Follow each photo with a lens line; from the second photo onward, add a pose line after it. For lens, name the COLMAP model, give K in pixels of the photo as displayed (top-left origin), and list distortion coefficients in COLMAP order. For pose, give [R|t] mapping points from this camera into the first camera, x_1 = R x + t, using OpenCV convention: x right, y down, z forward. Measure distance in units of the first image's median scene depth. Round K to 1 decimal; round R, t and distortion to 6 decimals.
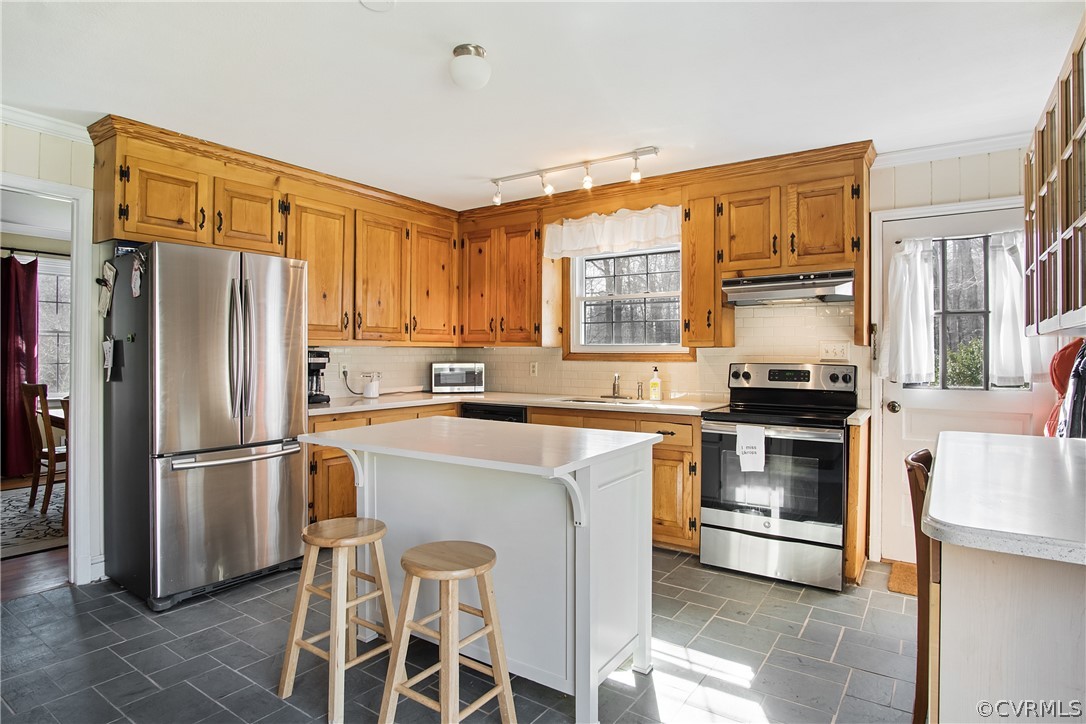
lens RADIAL K [[585.3, 0, 542.6], [0, 585.3, 352.4], [0, 0, 1]] dist [-0.032093, 0.003142]
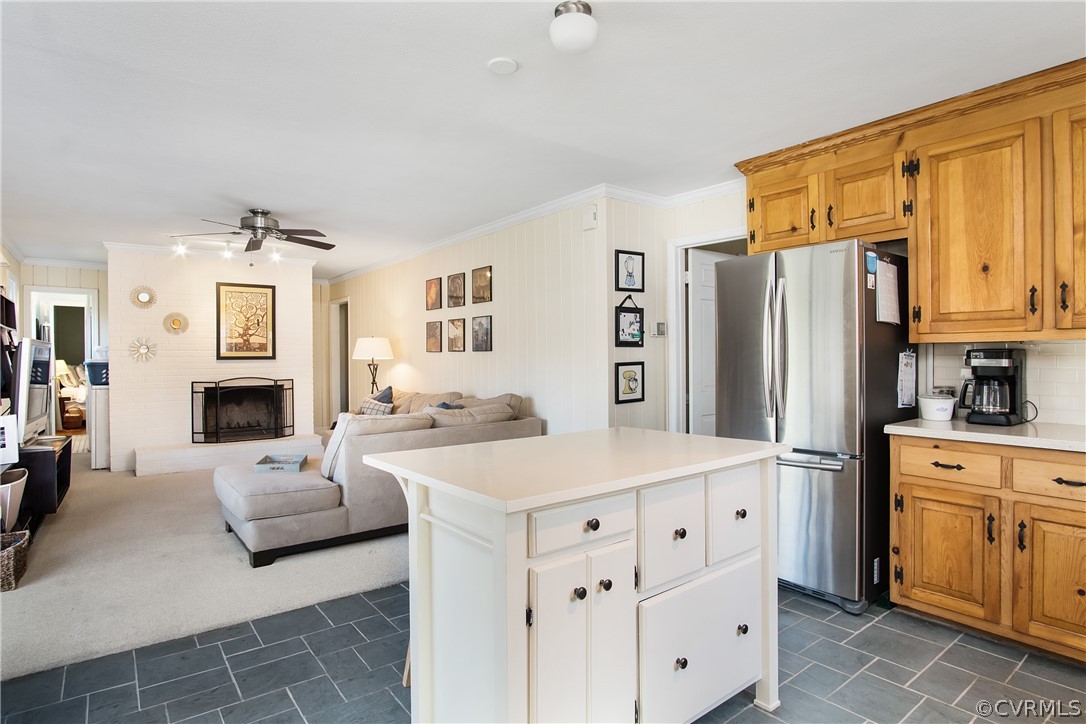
lens RADIAL K [[585.3, 0, 545.4], [0, 585.3, 357.9], [0, 0, 1]] dist [-0.032093, 0.003142]
pose [[-0.308629, 0.006079, -0.951163, 0.986258], [0.008287, 0.999959, 0.003702, 0.002749], [0.951146, -0.006740, -0.308667, 1.668141]]
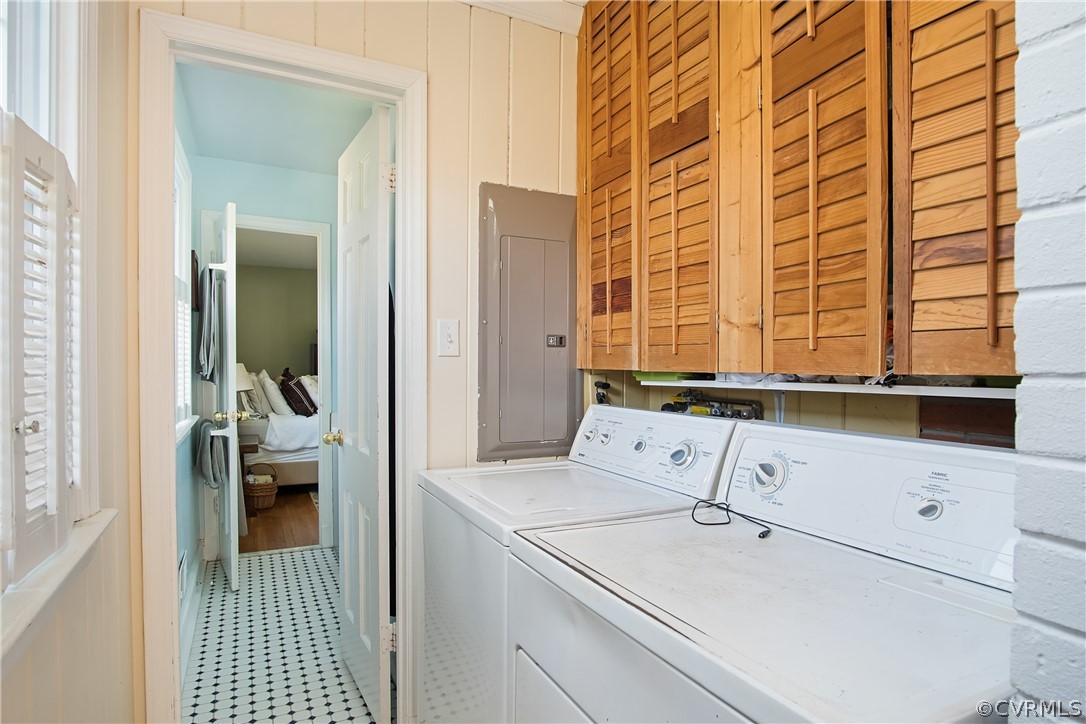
lens RADIAL K [[585.3, 0, 540.4], [0, 585.3, 363.1], [0, 0, 1]] dist [-0.032093, 0.003142]
pose [[-0.485506, 0.007632, -0.874200, 0.309967], [0.001902, 0.999969, 0.007673, -0.001867], [0.874231, 0.002063, -0.485506, 0.522759]]
